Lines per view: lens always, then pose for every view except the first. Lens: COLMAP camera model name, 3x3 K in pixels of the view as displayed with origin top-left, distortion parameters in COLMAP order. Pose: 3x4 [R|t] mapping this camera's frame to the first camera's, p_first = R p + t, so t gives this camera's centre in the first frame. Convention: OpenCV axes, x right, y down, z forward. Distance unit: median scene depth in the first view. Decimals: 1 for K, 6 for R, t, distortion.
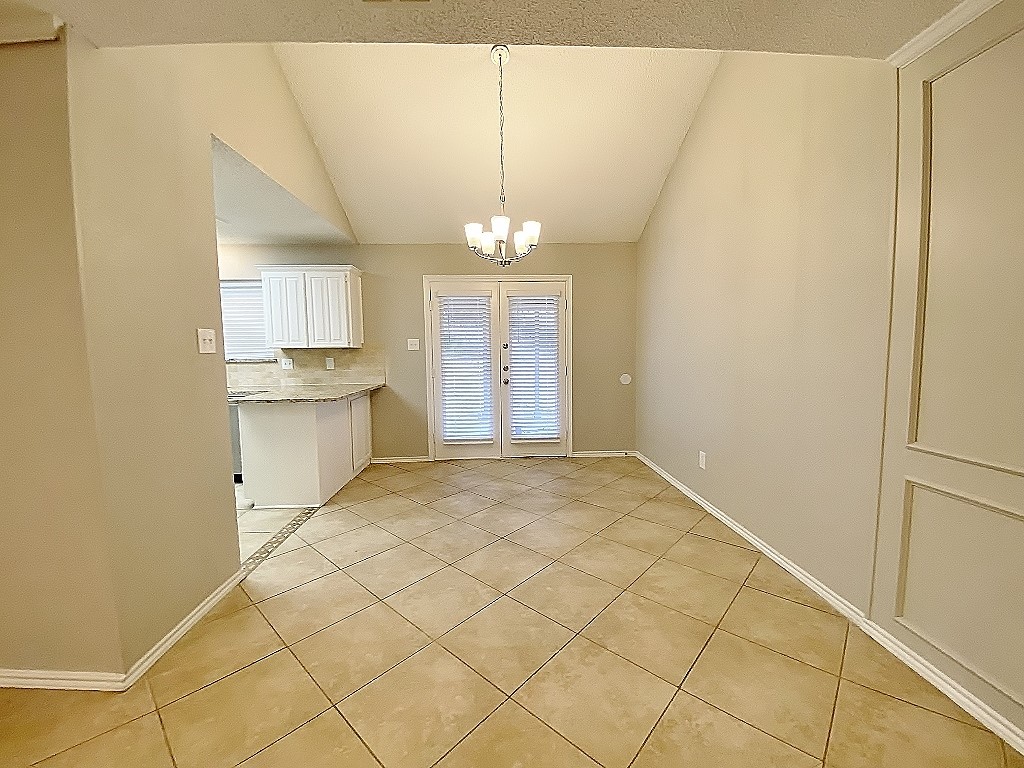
lens RADIAL K [[411.5, 0, 512.1], [0, 411.5, 381.5], [0, 0, 1]] dist [0.026652, -0.023951]
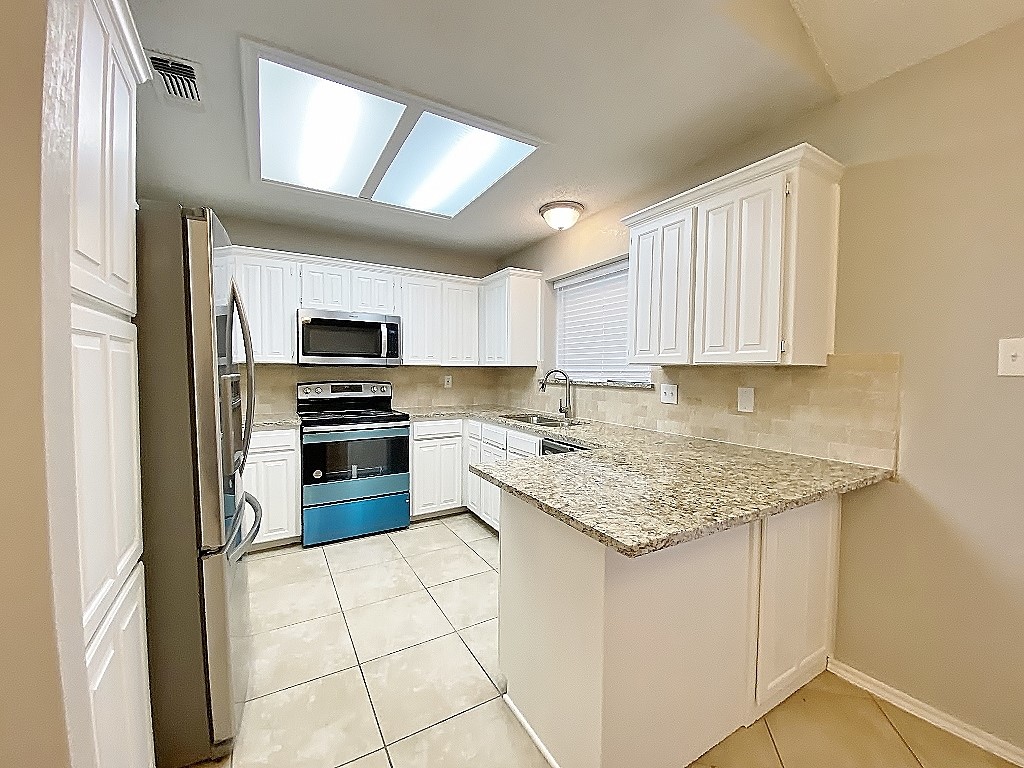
lens RADIAL K [[411.5, 0, 512.1], [0, 411.5, 381.5], [0, 0, 1]] dist [0.026652, -0.023951]
pose [[0.467544, 0.045664, -0.882789, -0.180860], [-0.085523, 0.996317, 0.006242, -0.050550], [0.879823, 0.072580, 0.469728, 0.635739]]
